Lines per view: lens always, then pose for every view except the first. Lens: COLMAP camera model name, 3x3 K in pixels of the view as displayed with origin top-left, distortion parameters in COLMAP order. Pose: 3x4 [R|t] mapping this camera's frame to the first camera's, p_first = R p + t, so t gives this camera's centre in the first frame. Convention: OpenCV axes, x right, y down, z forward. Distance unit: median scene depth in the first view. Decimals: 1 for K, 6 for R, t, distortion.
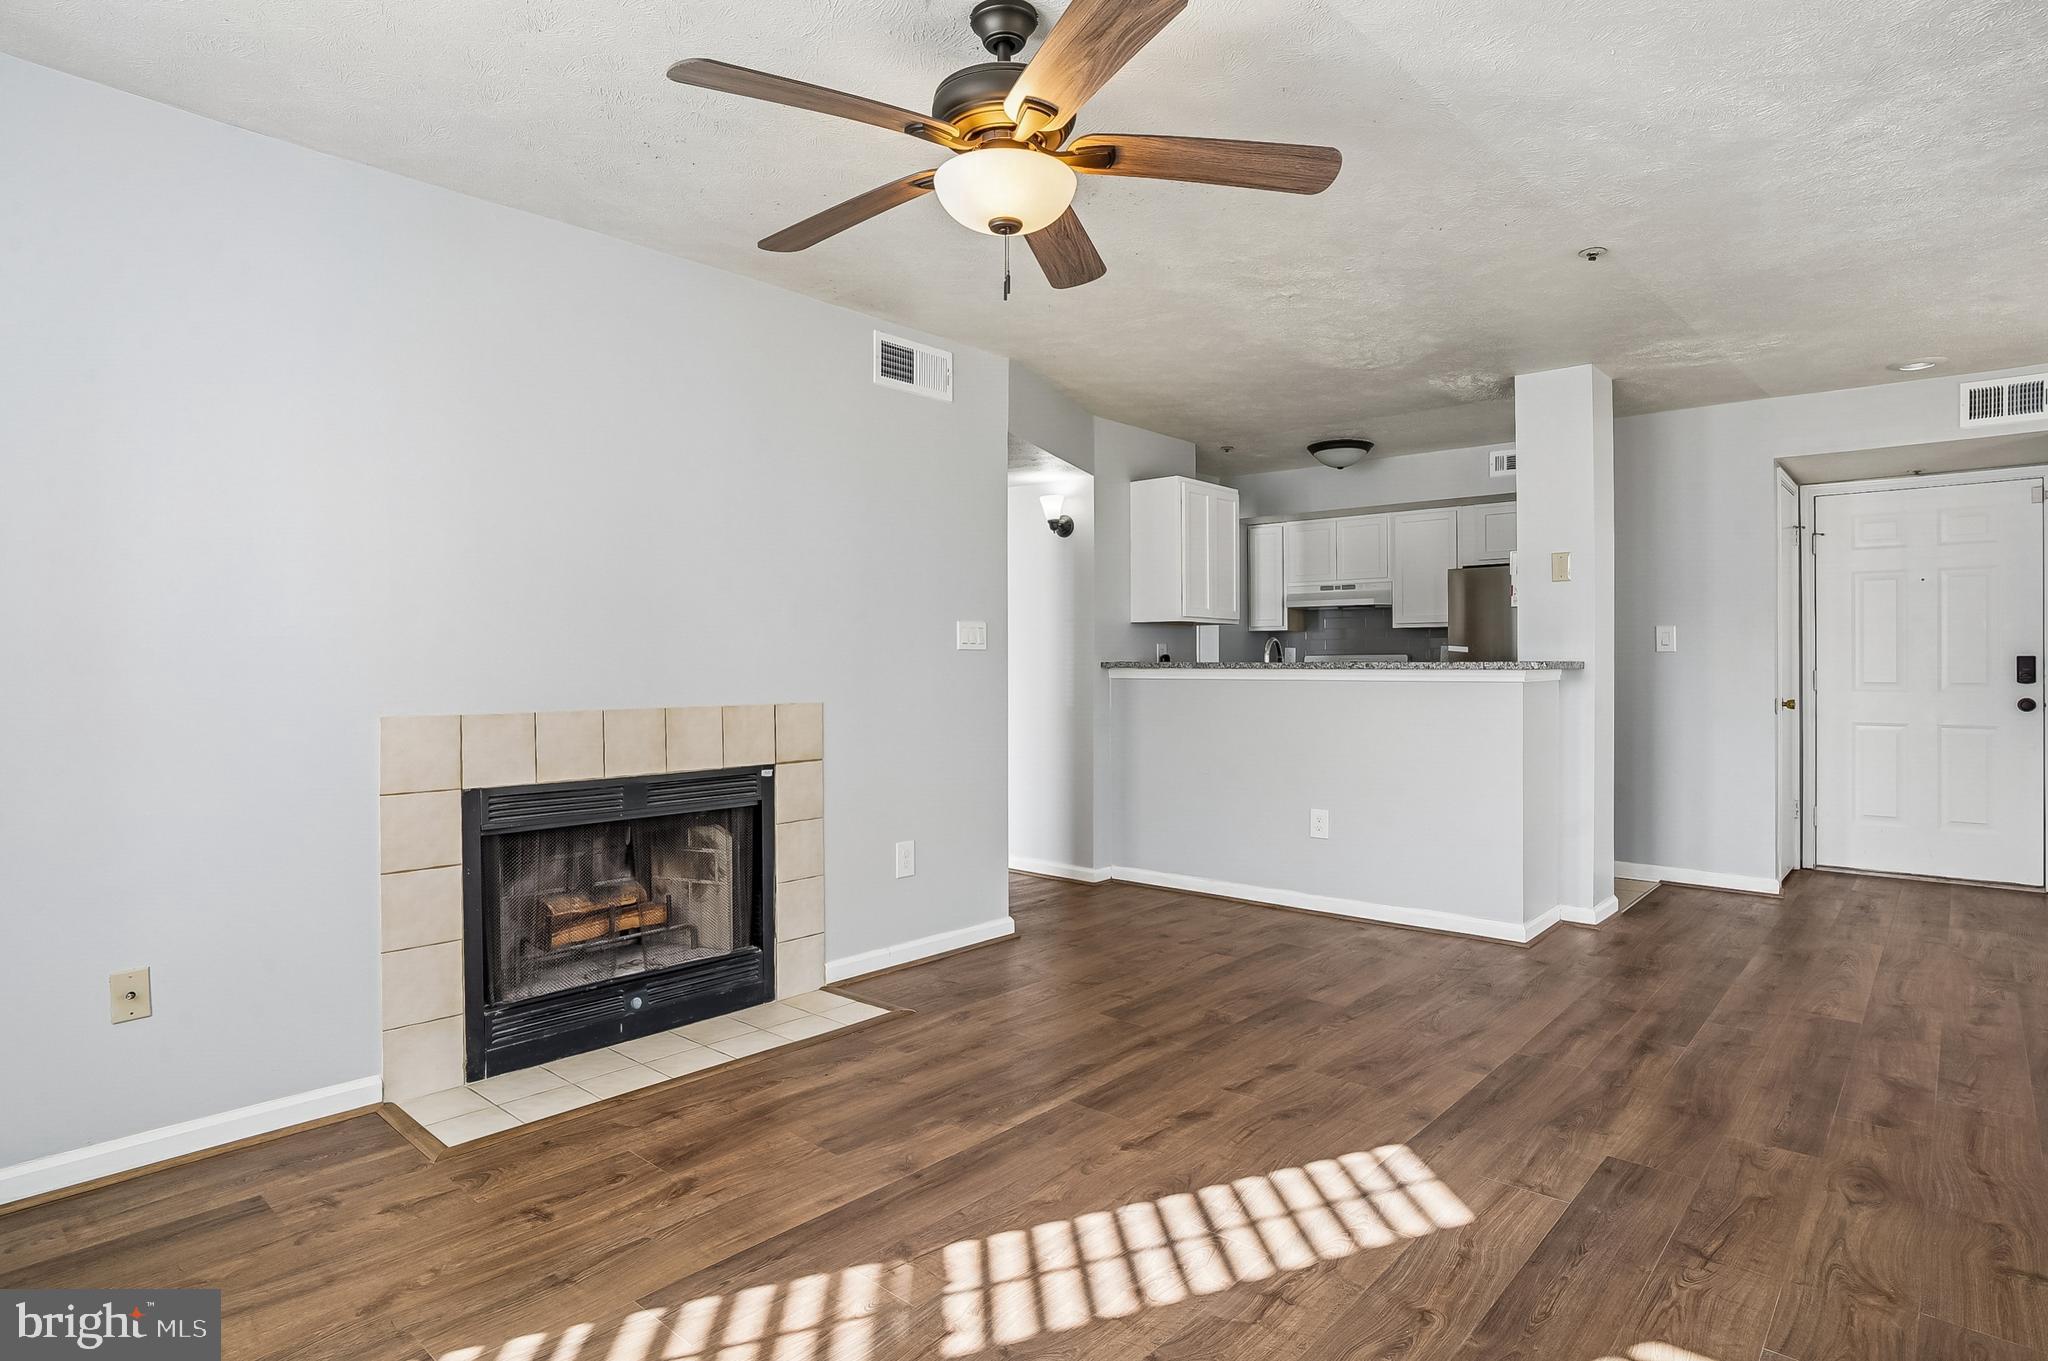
lens RADIAL K [[1083.7, 0, 1014.9], [0, 1083.7, 663.9], [0, 0, 1]] dist [-0.055955, 0.027770]
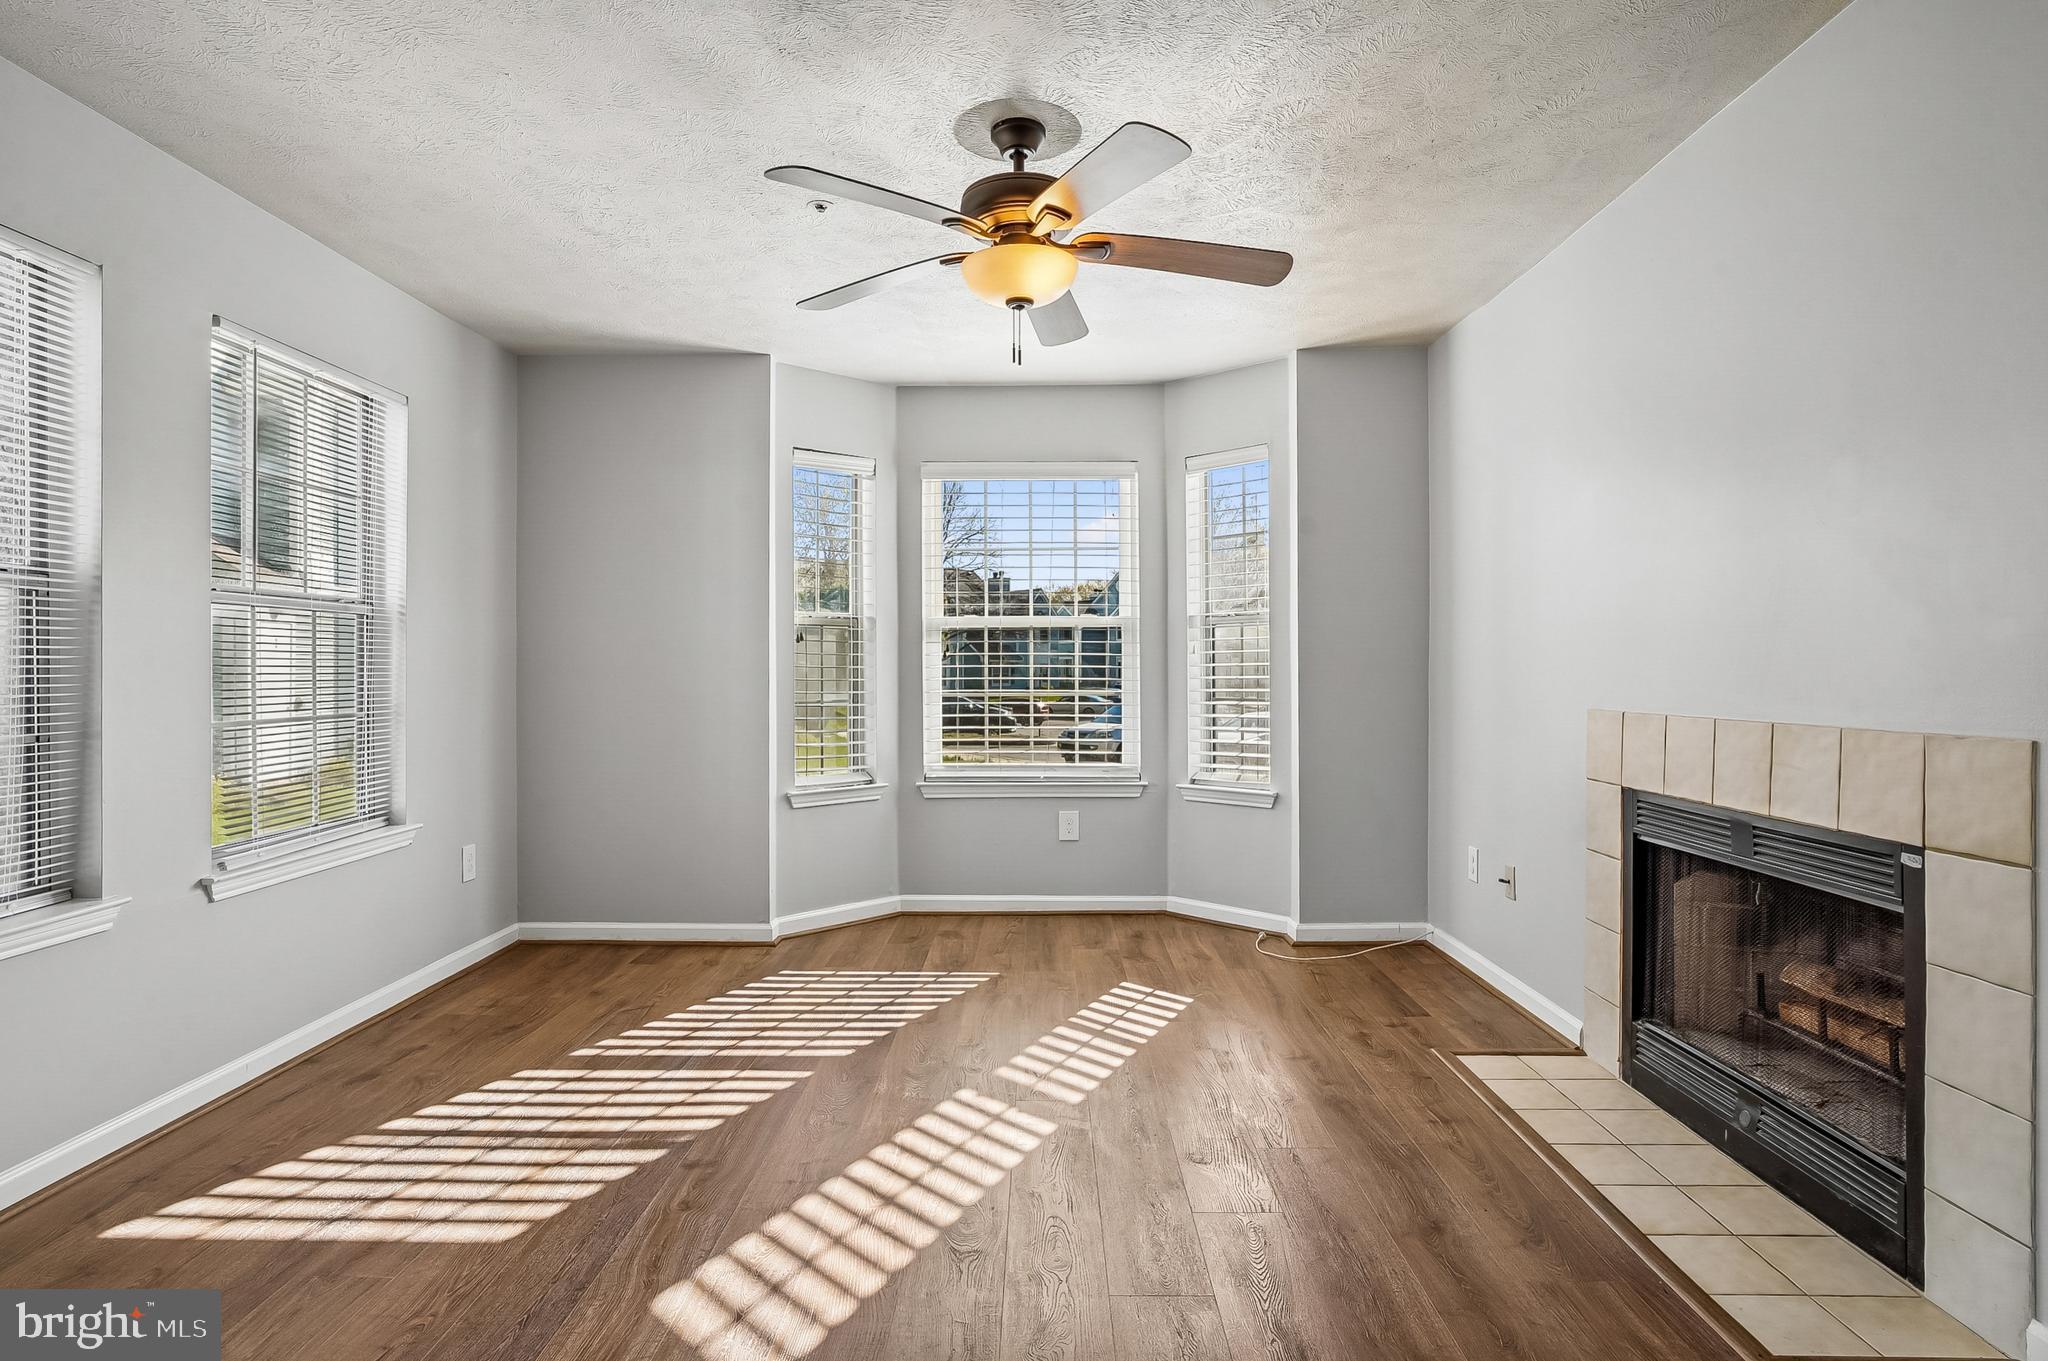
lens RADIAL K [[1090.0, 0, 1002.0], [0, 1090.0, 679.5], [0, 0, 1]] dist [-0.048869, 0.028393]
pose [[-0.765330, 0.010832, -0.643547, 0.452655], [0.006521, 0.999938, 0.009076, 0.002630], [0.643605, 0.002749, -0.765353, 1.089662]]
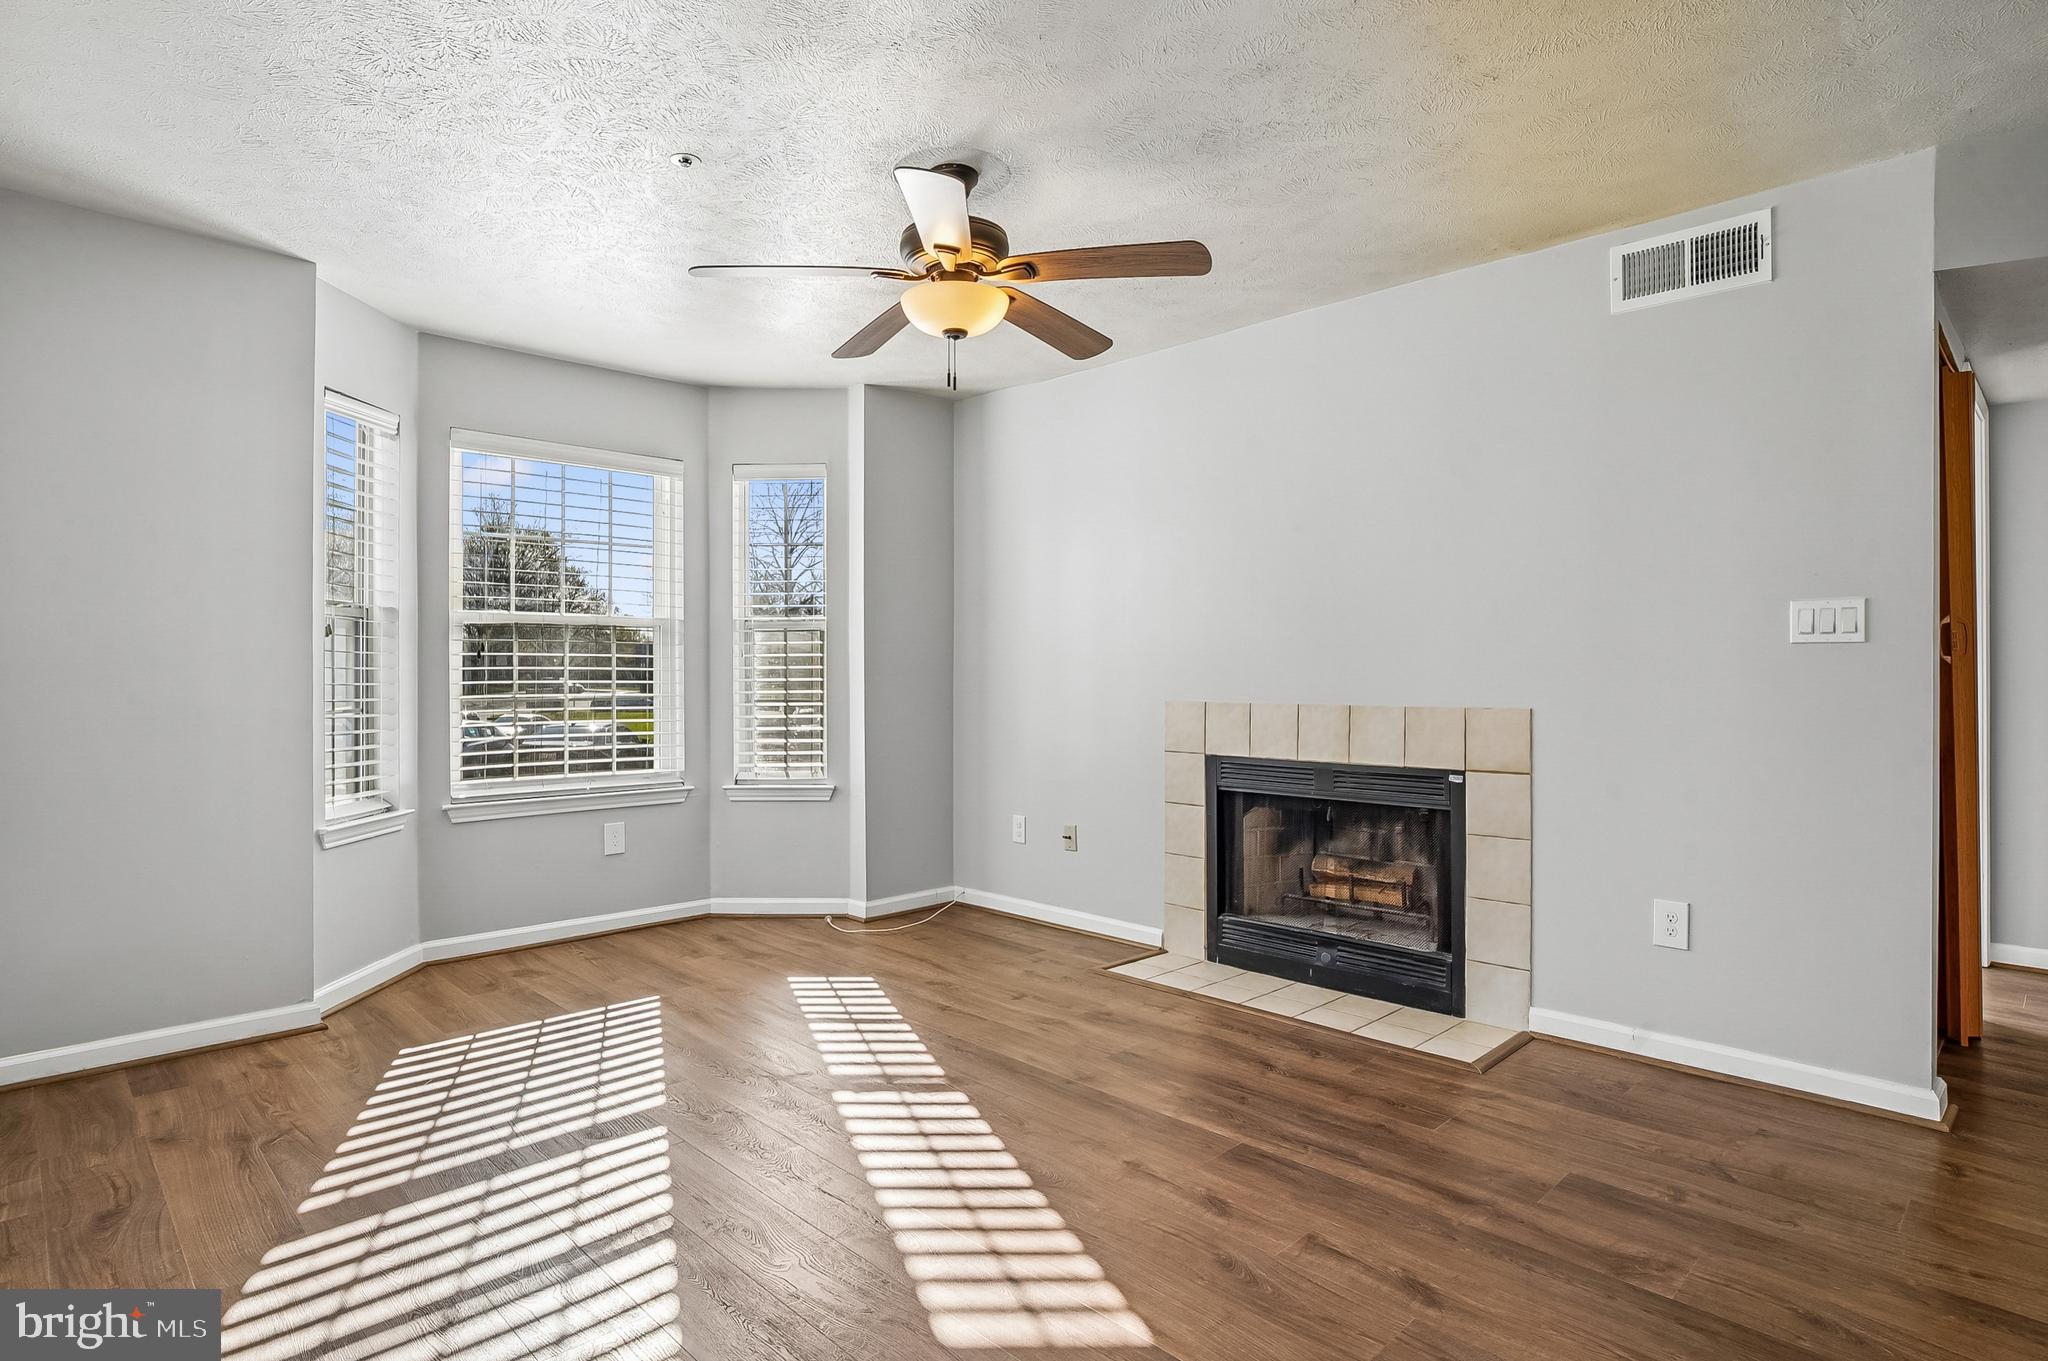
lens RADIAL K [[1083.7, 0, 1014.9], [0, 1083.7, 663.9], [0, 0, 1]] dist [-0.055955, 0.027770]
pose [[-0.067763, -0.003770, -0.997694, 0.737229], [0.003962, 0.999984, -0.004048, 0.000817], [0.997694, -0.004228, -0.067747, 0.656272]]
